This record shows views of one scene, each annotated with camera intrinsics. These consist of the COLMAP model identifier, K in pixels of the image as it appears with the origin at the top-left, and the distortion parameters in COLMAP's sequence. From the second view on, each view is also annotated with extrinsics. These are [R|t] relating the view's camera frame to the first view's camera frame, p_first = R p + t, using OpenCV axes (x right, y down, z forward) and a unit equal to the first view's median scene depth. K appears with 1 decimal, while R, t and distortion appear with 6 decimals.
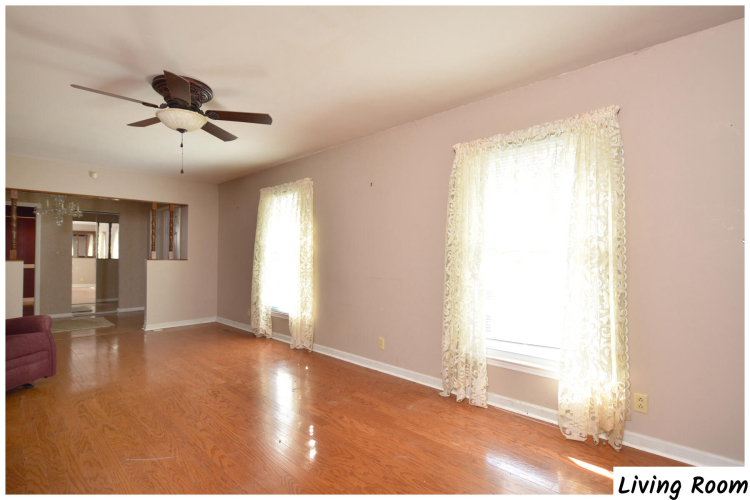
lens RADIAL K [[448.6, 0, 375.0], [0, 448.6, 250.0], [0, 0, 1]] dist [0.056224, 0.000108]
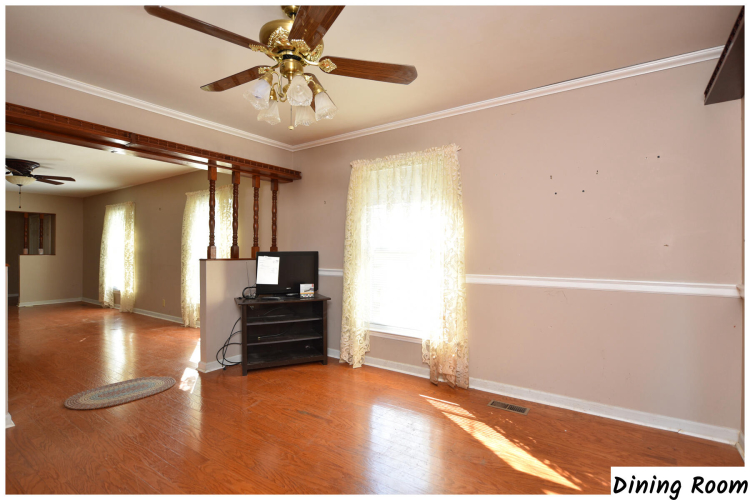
lens RADIAL K [[372.7, 0, 375.0], [0, 372.7, 250.0], [0, 0, 1]] dist [-0.000026, -0.000225]
pose [[0.975044, -0.001940, 0.222002, 0.326079], [-0.000433, 0.999943, 0.010640, -0.005894], [-0.222010, -0.010471, 0.974988, -0.364247]]
